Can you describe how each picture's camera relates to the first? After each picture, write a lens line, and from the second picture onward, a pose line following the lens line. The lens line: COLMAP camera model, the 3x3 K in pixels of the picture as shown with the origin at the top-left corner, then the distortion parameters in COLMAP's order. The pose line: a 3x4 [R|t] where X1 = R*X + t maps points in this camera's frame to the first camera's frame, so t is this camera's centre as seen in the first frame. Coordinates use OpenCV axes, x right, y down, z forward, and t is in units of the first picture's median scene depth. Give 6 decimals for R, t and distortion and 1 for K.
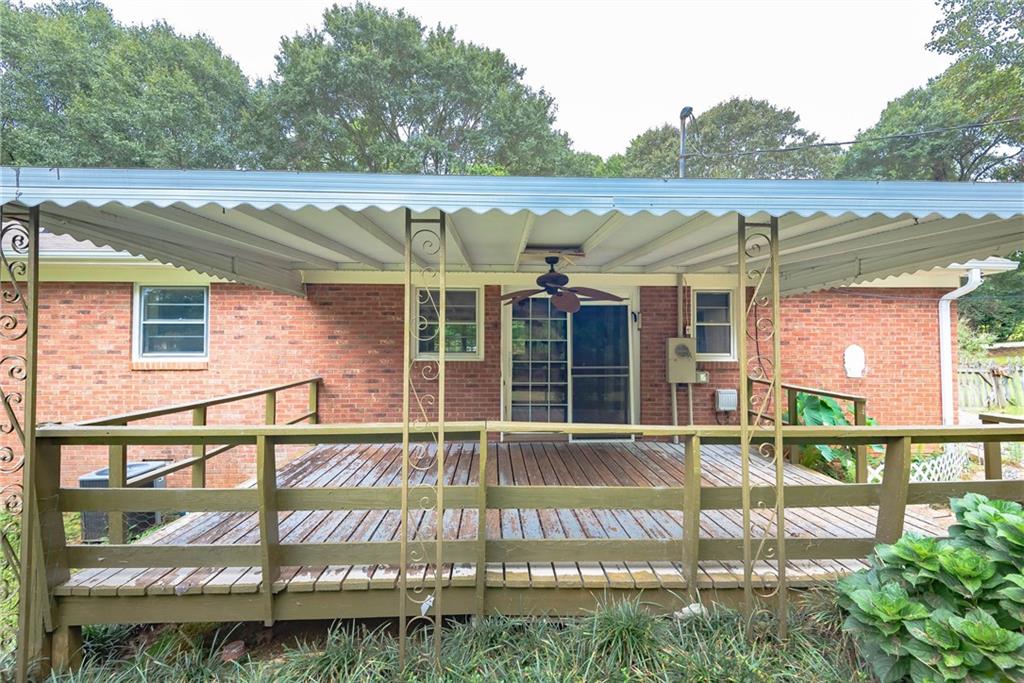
lens RADIAL K [[465.8, 0, 511.8], [0, 465.8, 342.4], [0, 0, 1]] dist [0.030833, -0.010783]
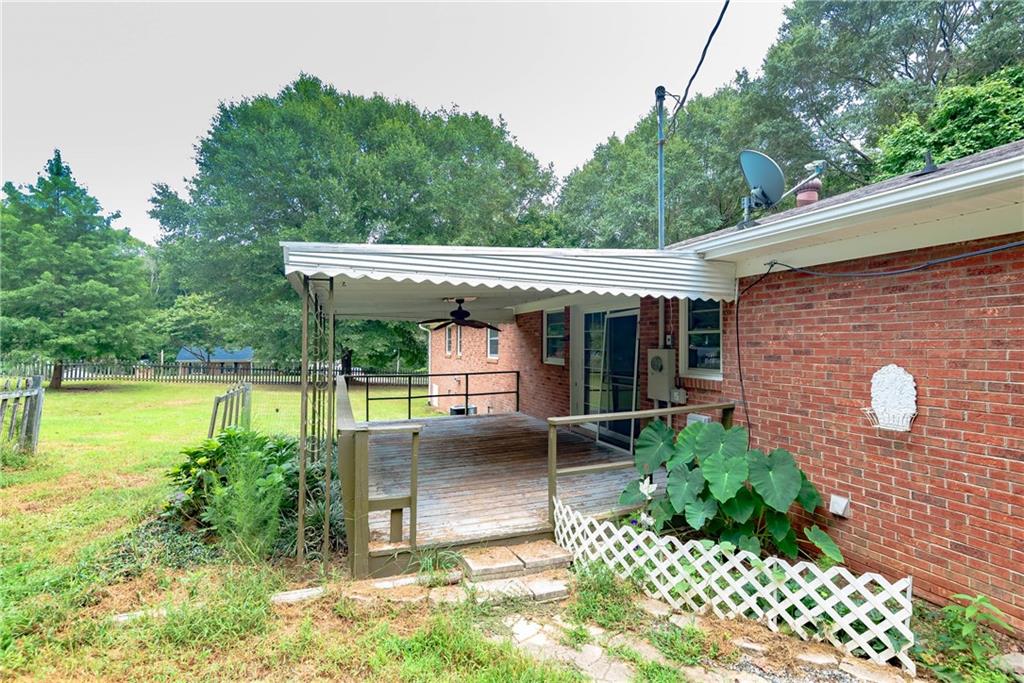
lens RADIAL K [[465.8, 0, 514.3], [0, 465.8, 339.4], [0, 0, 1]] dist [0.030833, -0.010783]
pose [[0.323825, -0.009514, -0.946069, 1.078315], [0.012220, 0.999908, -0.005873, -0.024968], [0.946038, -0.009659, 0.323911, 0.444439]]
